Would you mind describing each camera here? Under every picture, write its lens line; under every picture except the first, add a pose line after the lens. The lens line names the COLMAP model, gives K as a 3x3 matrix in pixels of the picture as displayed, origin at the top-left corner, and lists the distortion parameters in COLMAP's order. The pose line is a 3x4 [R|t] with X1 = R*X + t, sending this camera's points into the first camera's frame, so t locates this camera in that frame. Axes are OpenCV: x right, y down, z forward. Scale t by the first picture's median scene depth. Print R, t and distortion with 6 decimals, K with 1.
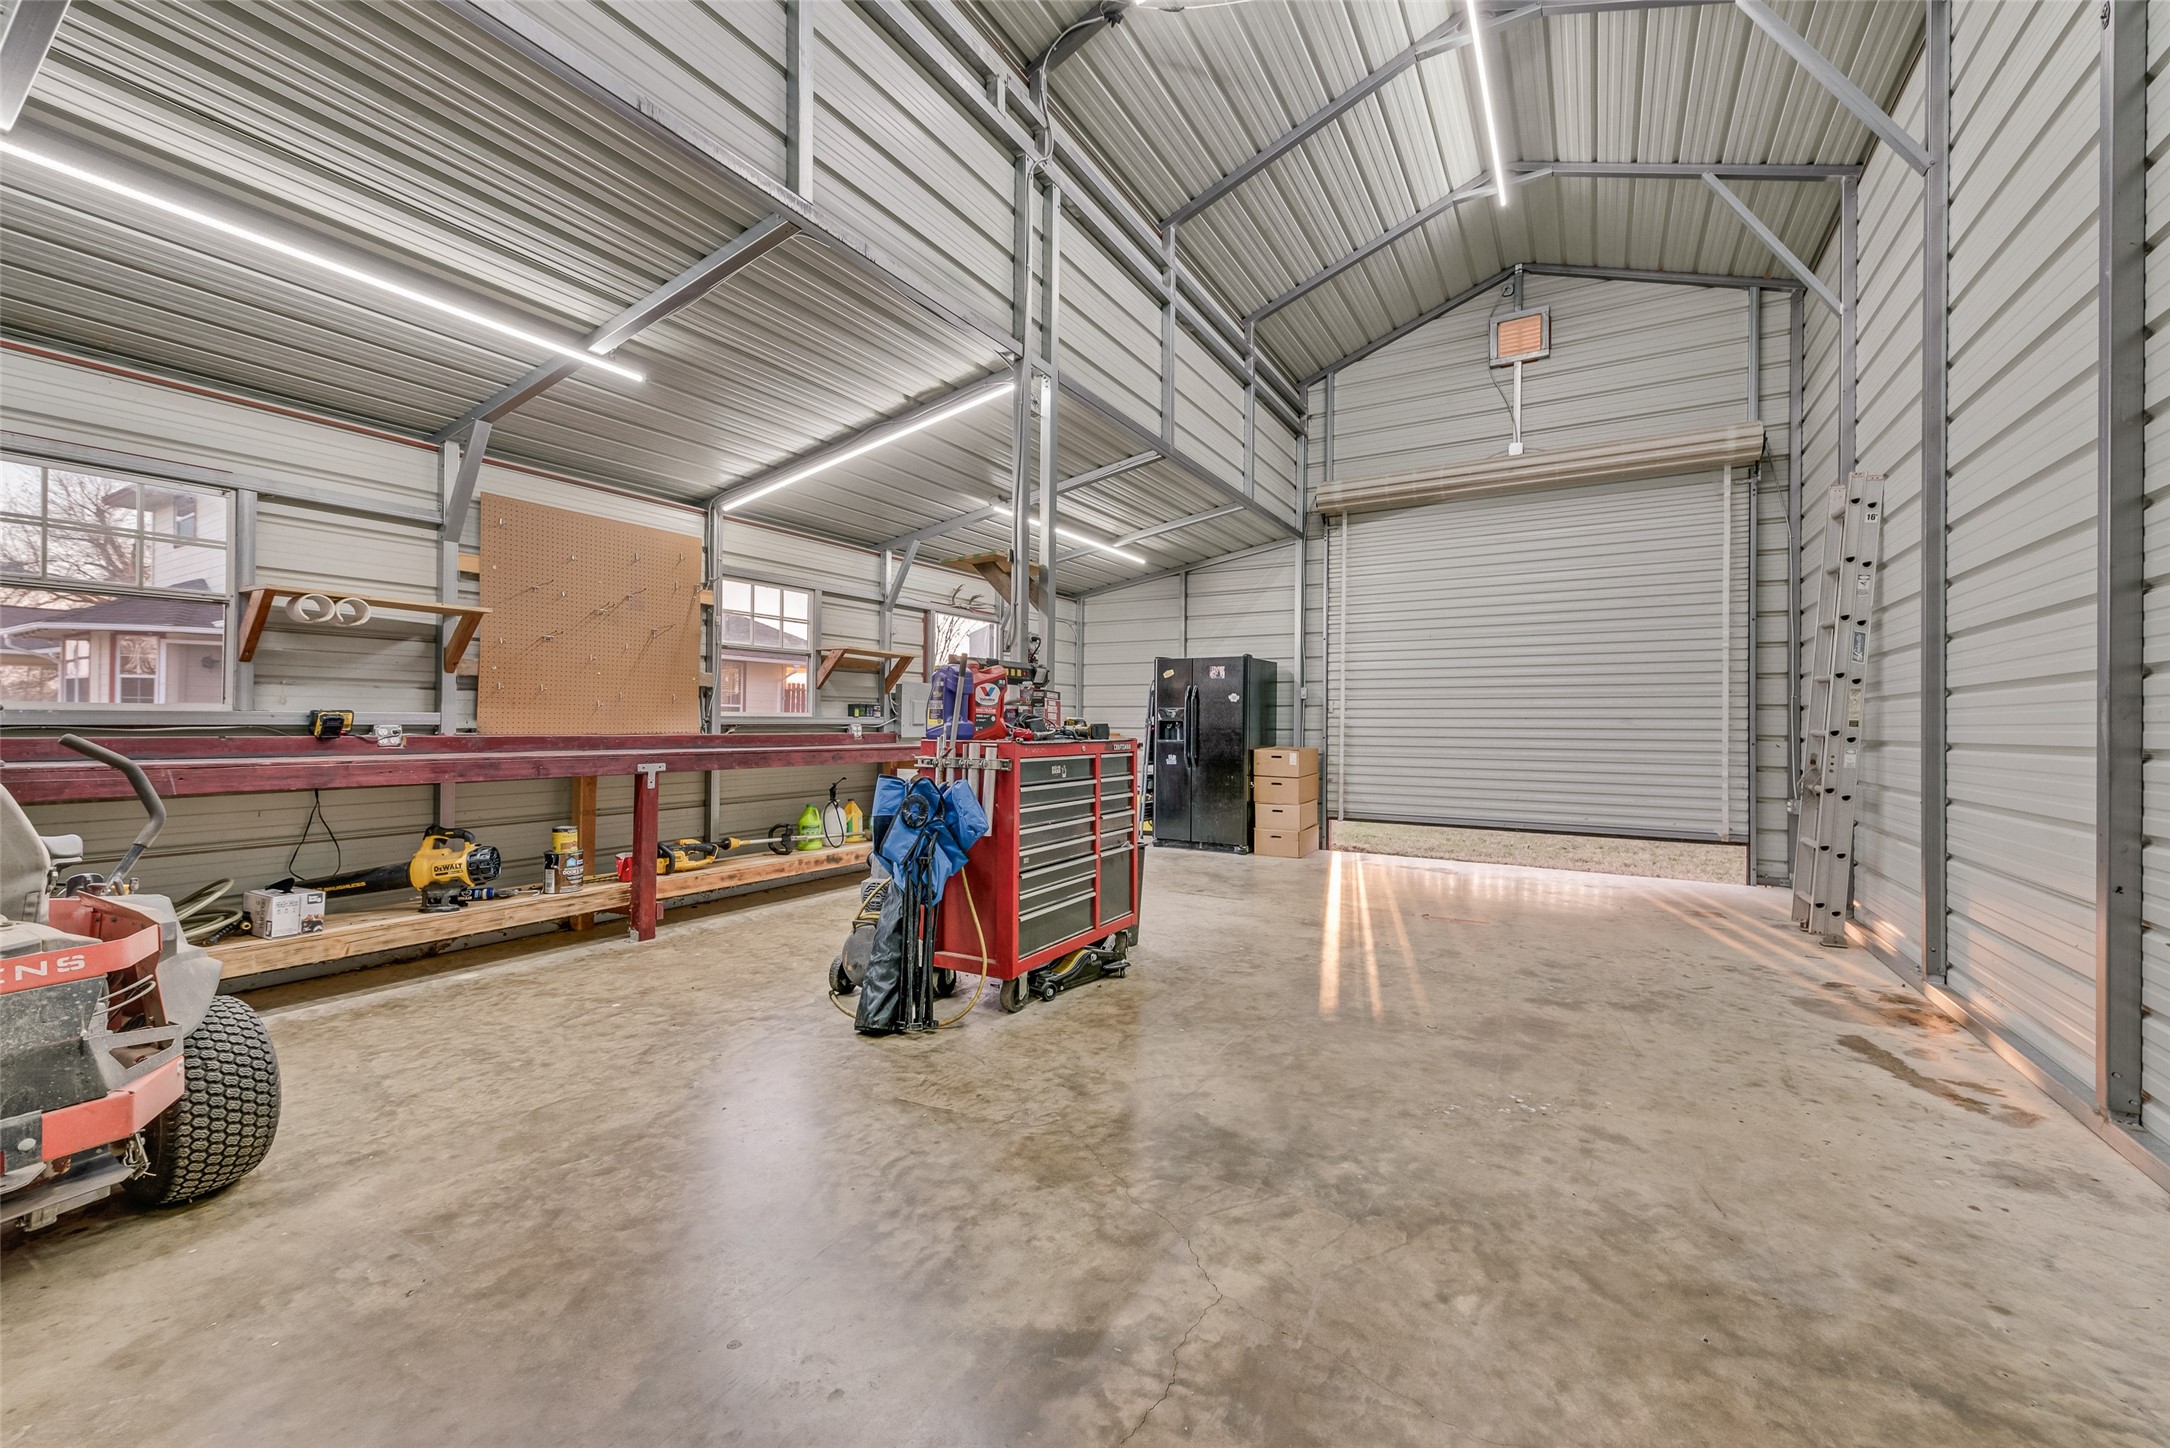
lens RADIAL K [[854.2, 0, 1062.5], [0, 854.2, 723.8], [0, 0, 1]] dist [-0.000834, -0.000051]
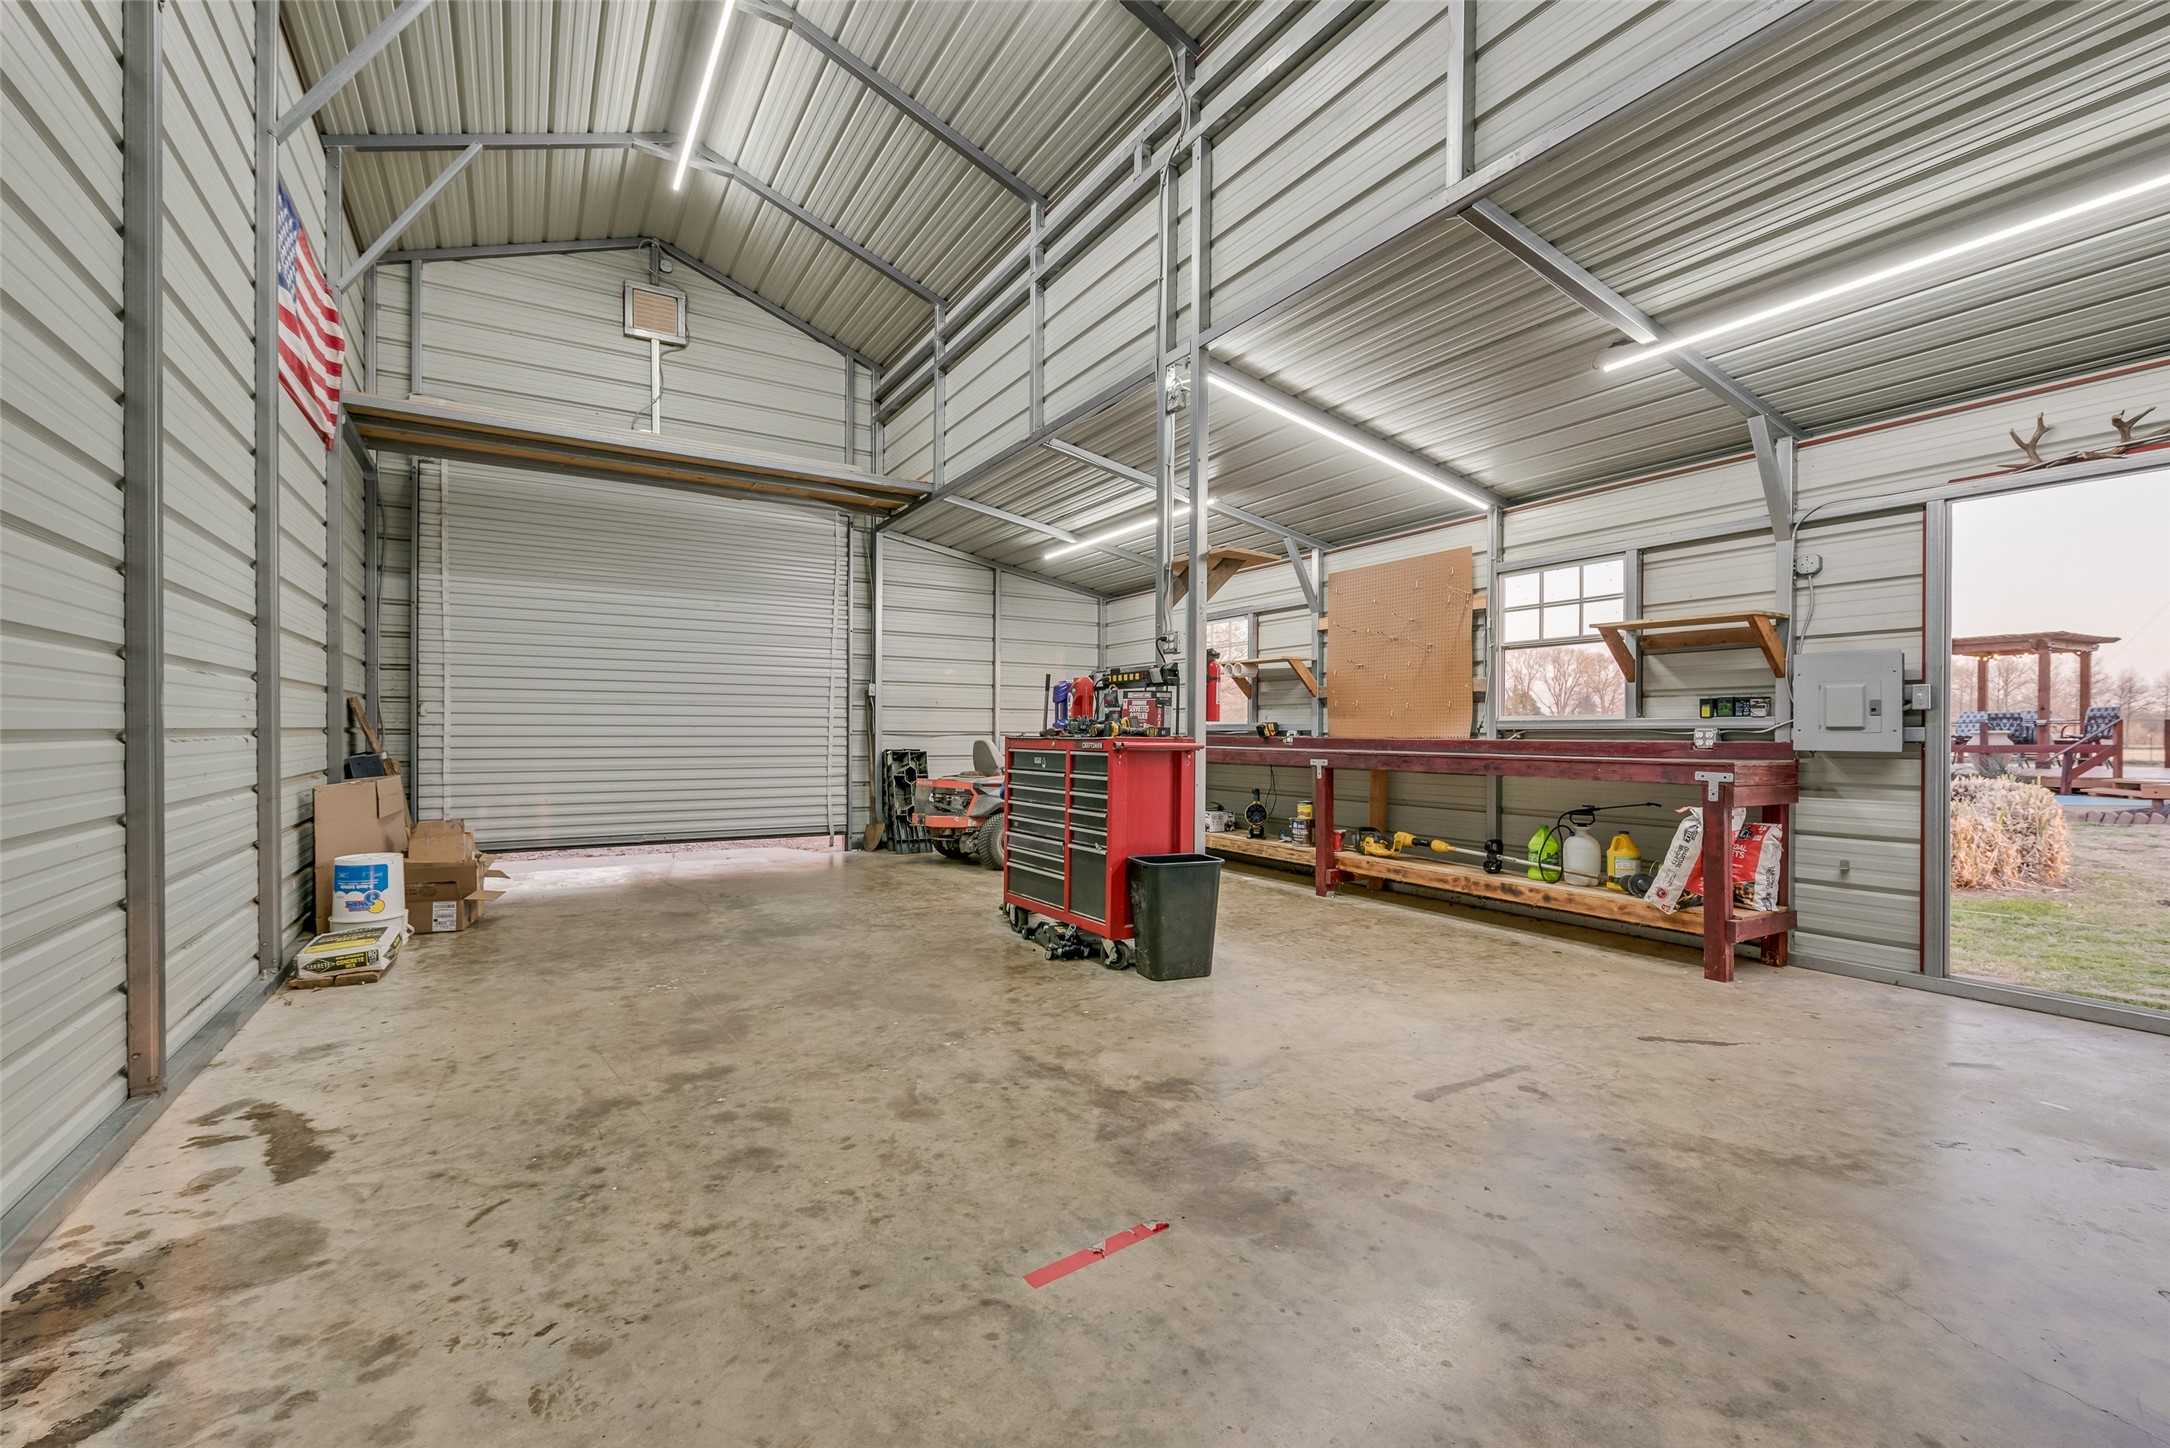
lens RADIAL K [[854.2, 0, 1065.0], [0, 854.2, 731.3], [0, 0, 1]] dist [-0.000834, -0.000051]
pose [[-0.433755, -0.007636, -0.900998, 1.138631], [-0.006906, 0.999963, -0.005150, 0.018863], [0.901004, 0.003988, -0.433792, 1.642340]]
